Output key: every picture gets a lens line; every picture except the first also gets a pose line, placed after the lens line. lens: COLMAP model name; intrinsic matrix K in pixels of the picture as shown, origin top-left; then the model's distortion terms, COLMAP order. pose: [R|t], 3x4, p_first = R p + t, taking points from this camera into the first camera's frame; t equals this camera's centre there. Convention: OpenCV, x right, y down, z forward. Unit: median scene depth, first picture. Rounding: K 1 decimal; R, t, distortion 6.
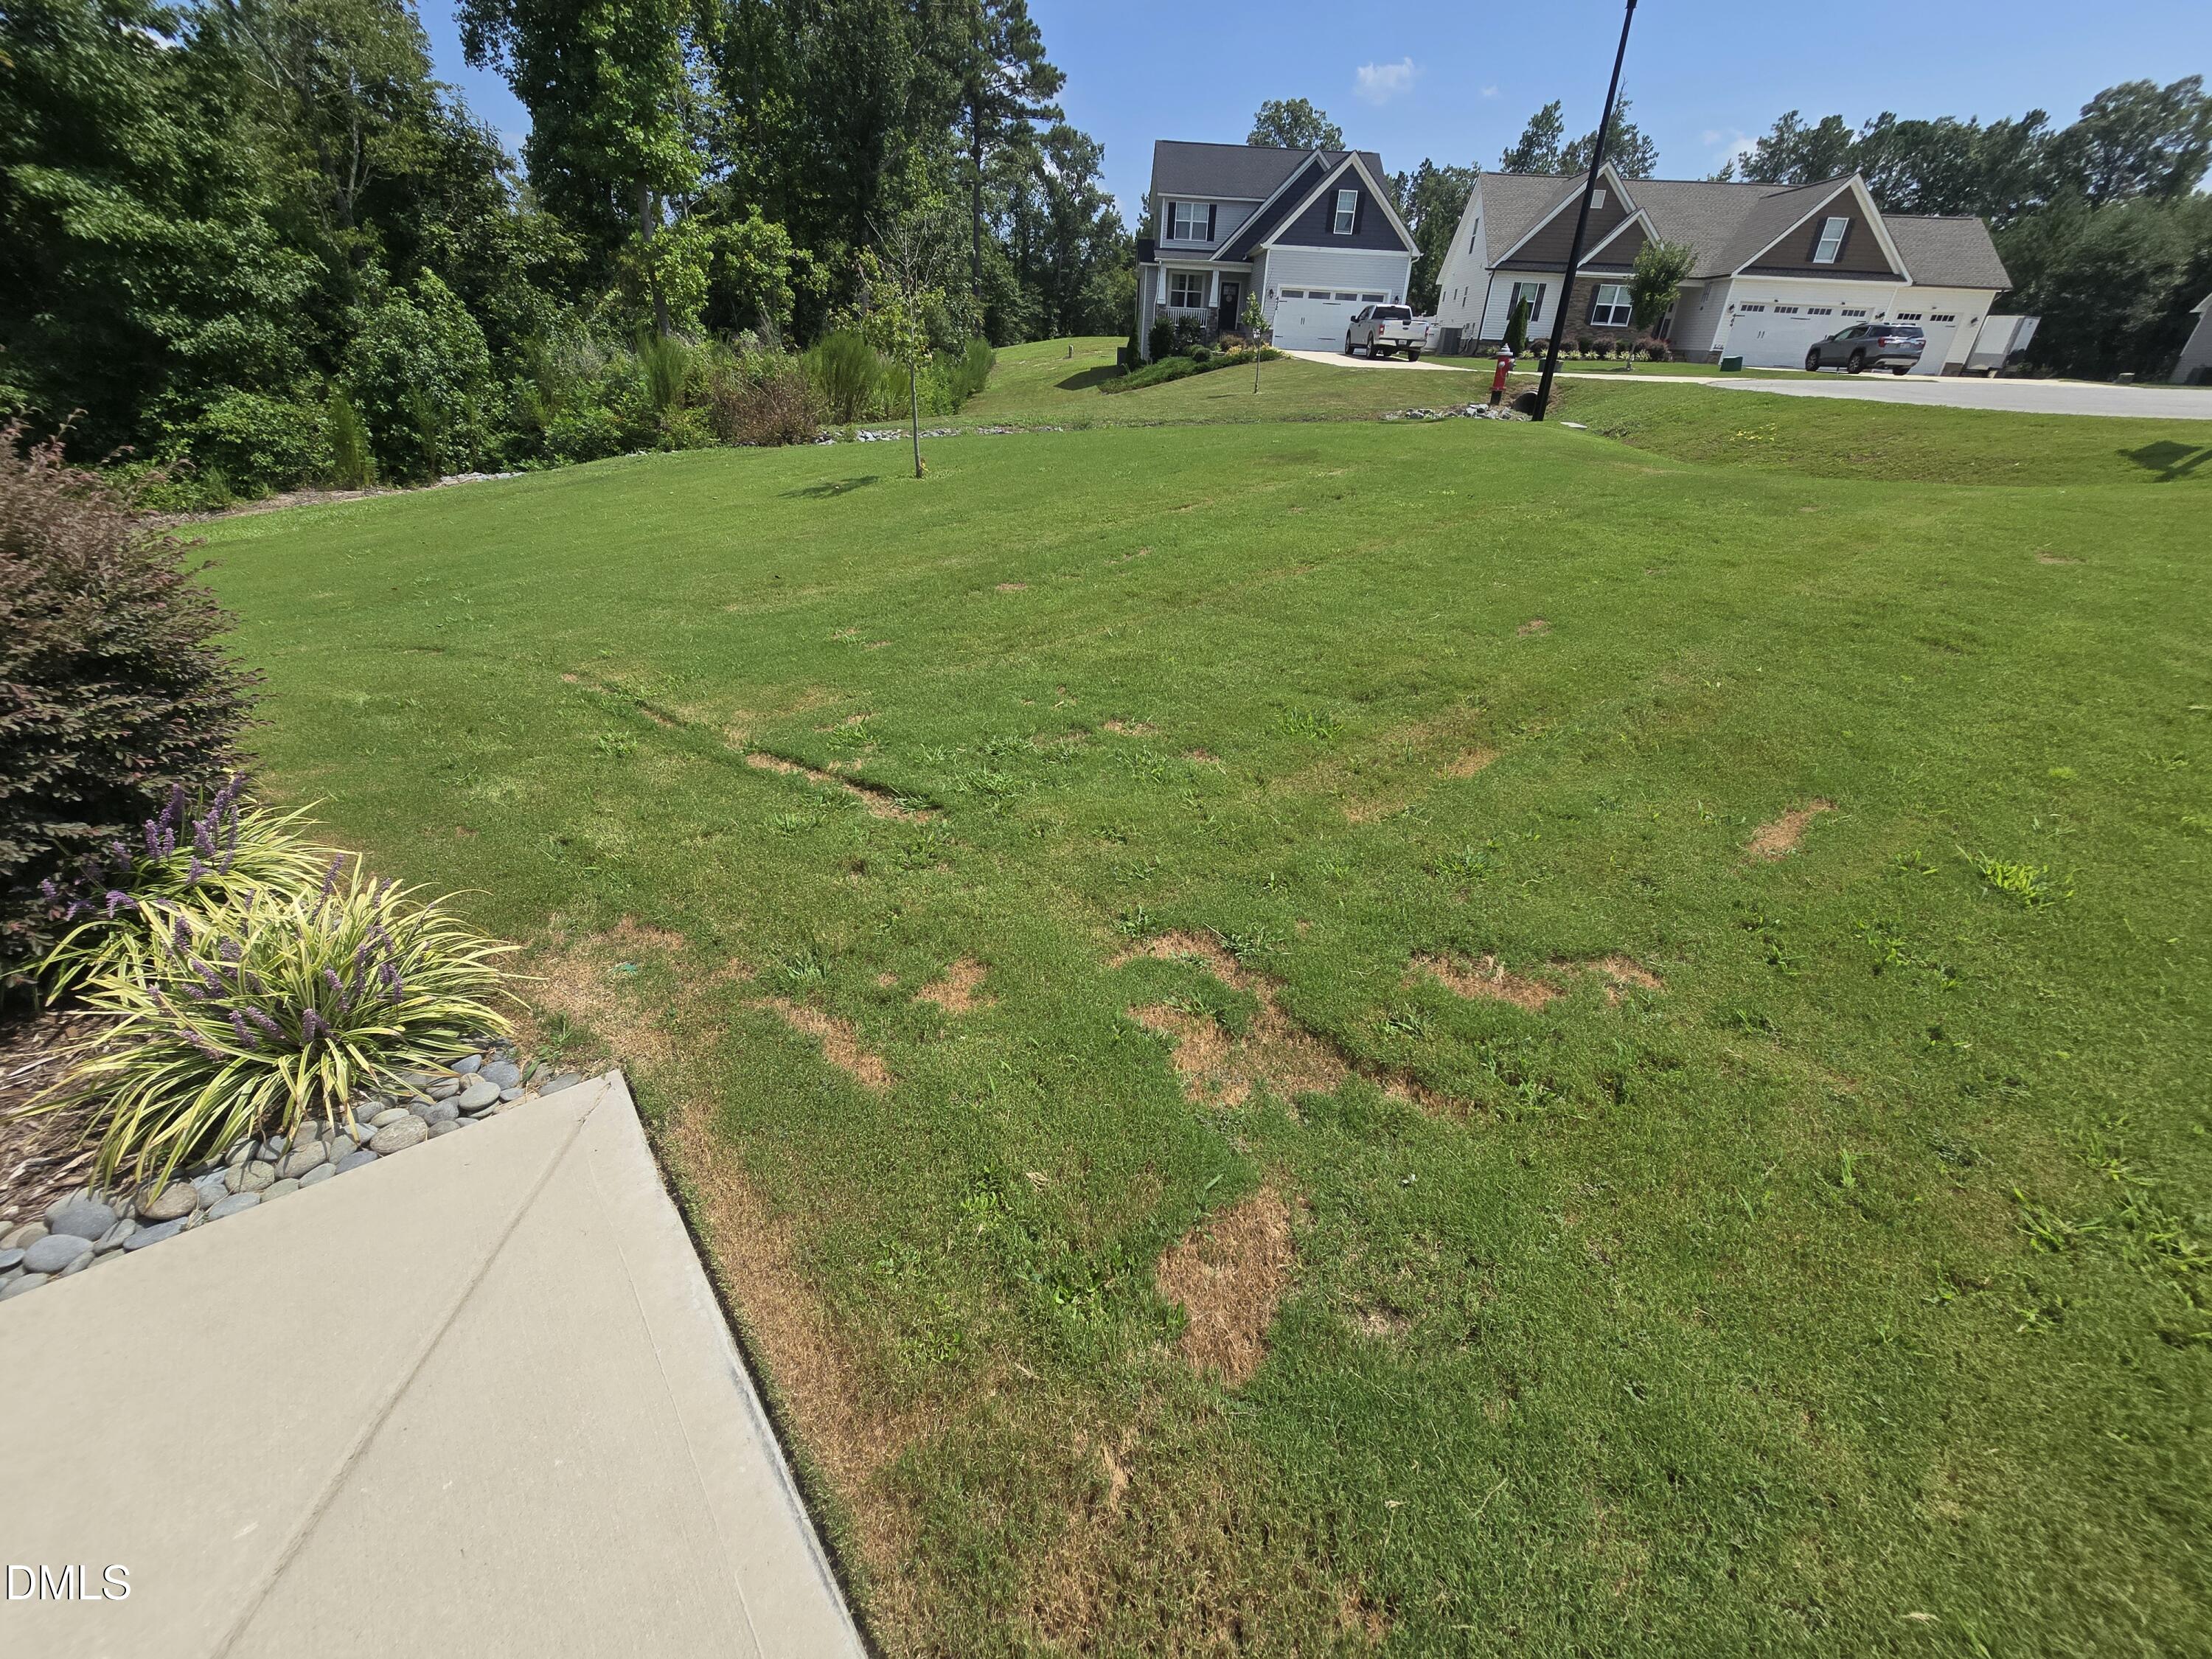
lens RADIAL K [[894.8, 0, 1106.0], [0, 894.8, 829.5], [0, 0, 1]] dist [-0.000130, 0.000954]
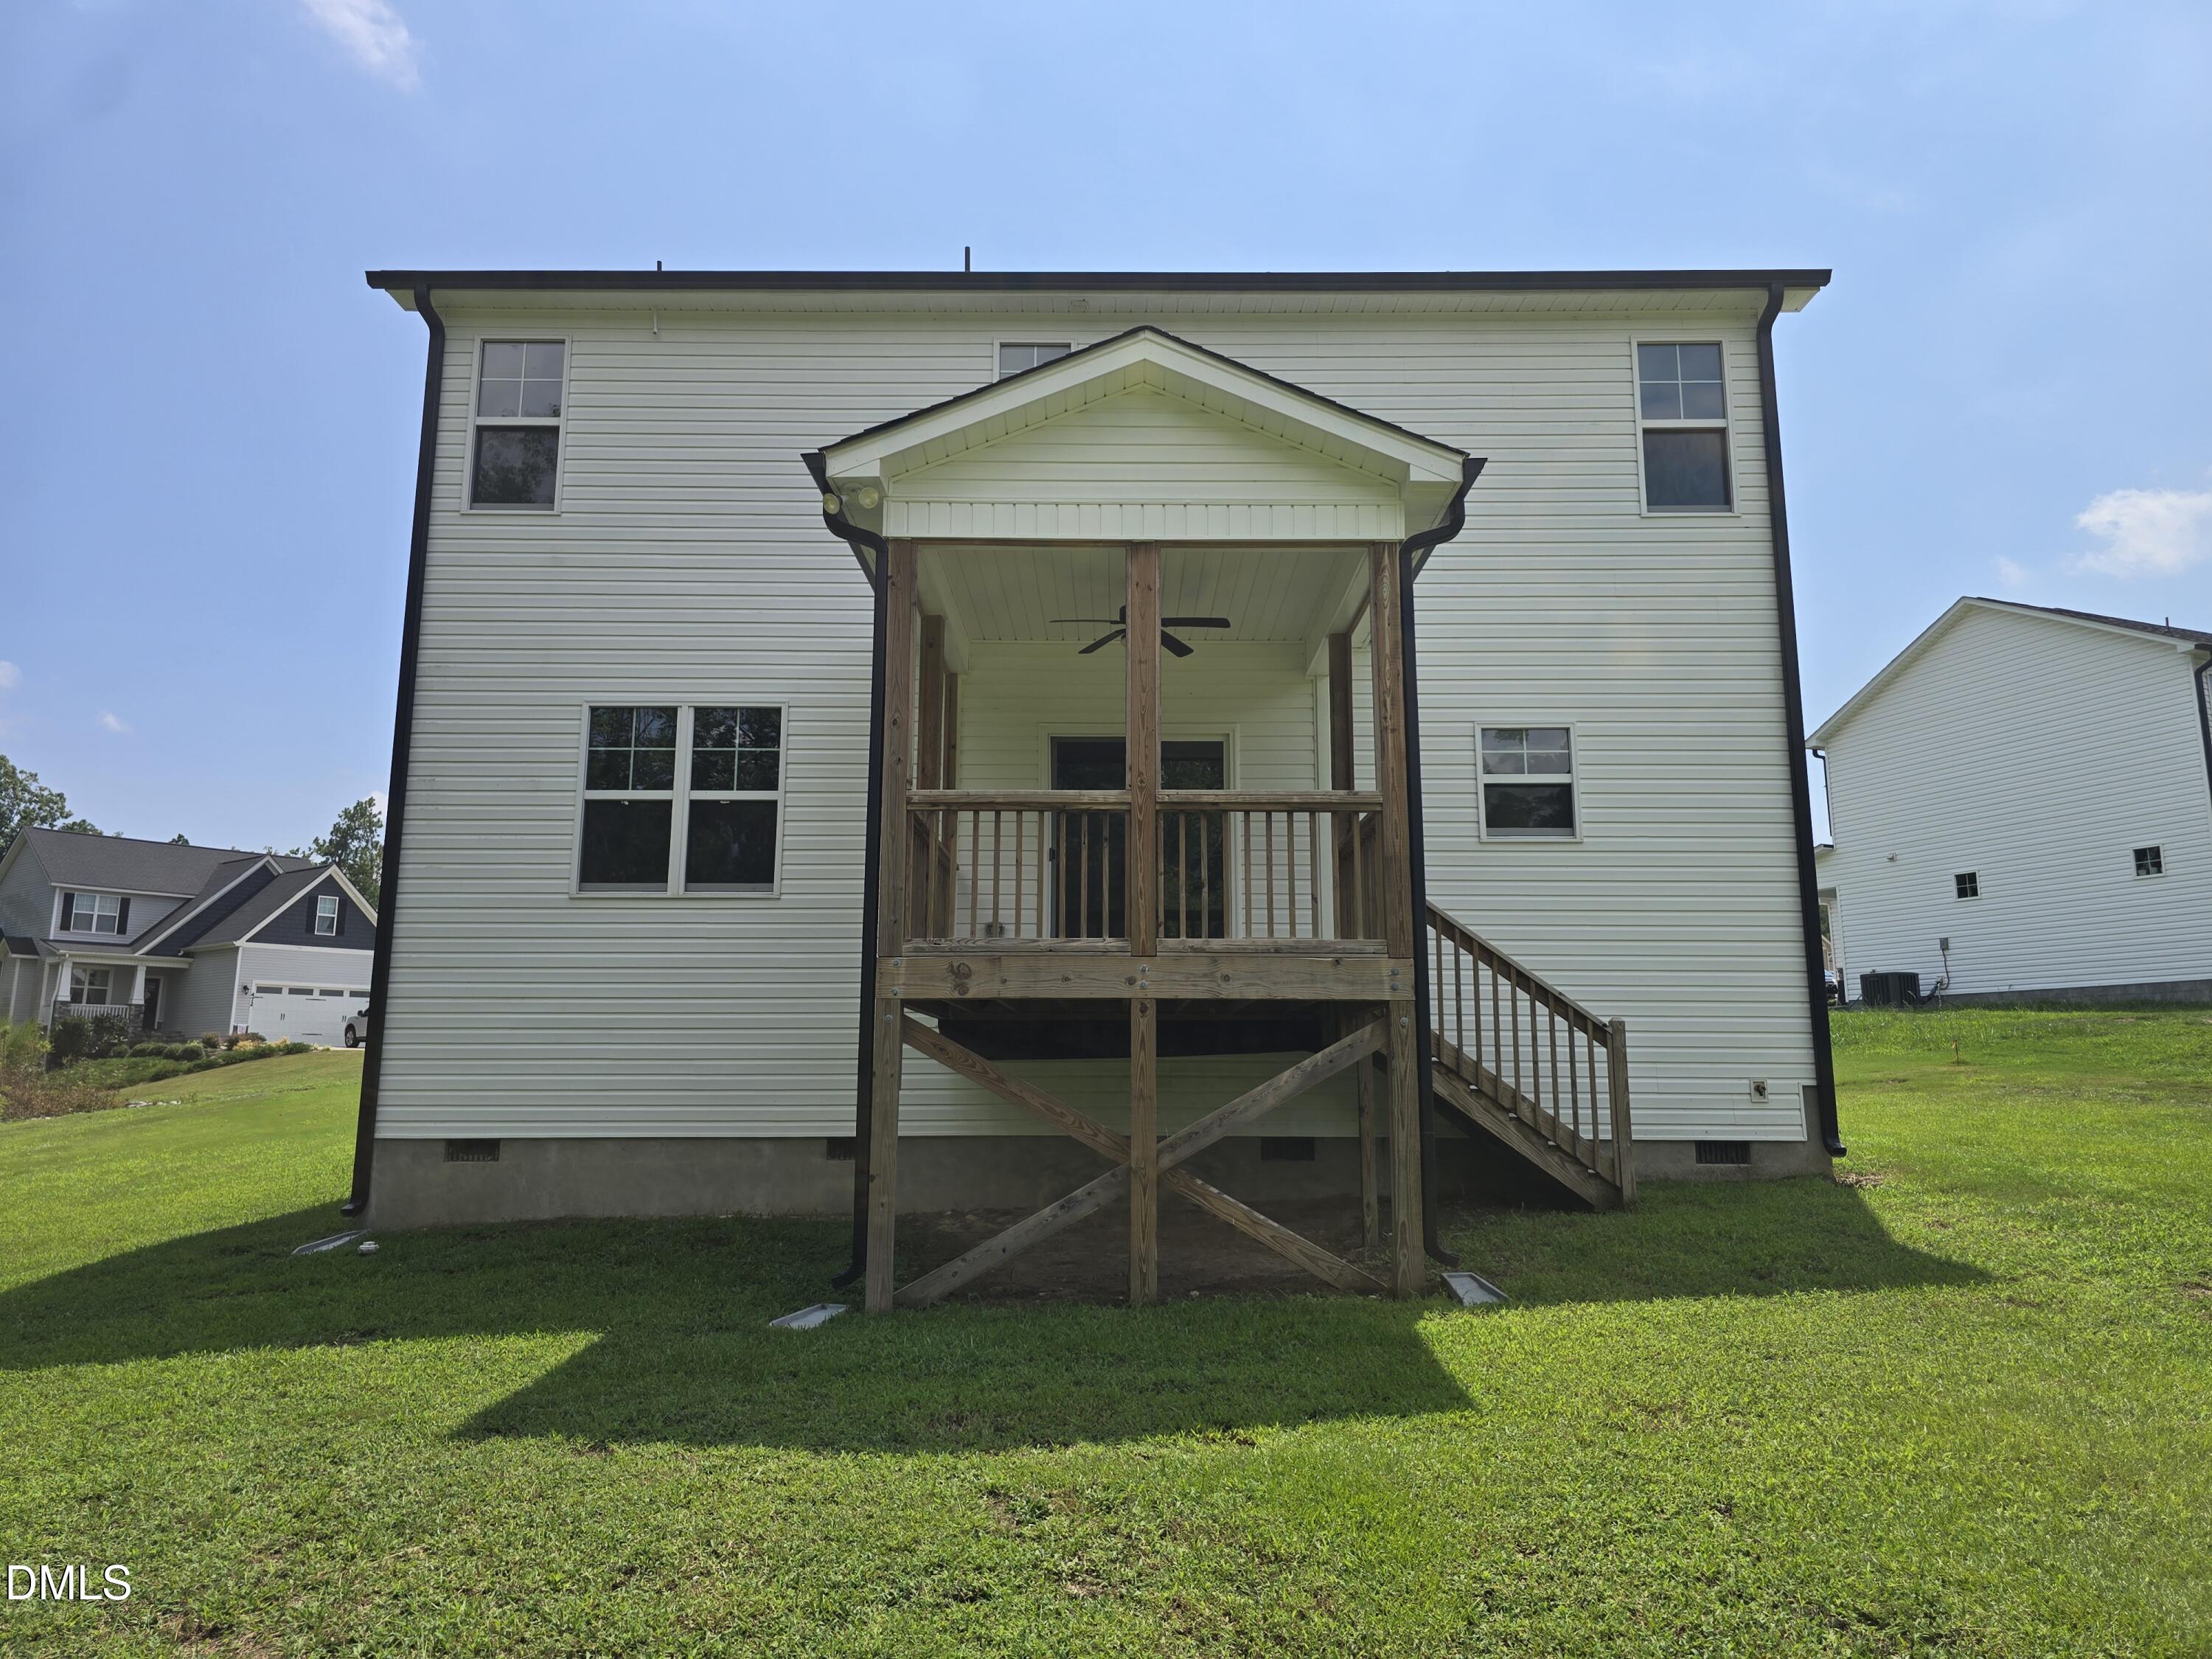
lens RADIAL K [[1464.4, 0, 1106.0], [0, 1464.4, 829.5], [0, 0, 1]] dist [0.000617, 0.000210]
pose [[0.617348, 0.087654, 0.781791, -0.386509], [0.404138, 0.817280, -0.410764, 0.176635], [-0.674947, 0.569536, 0.469122, -0.288198]]
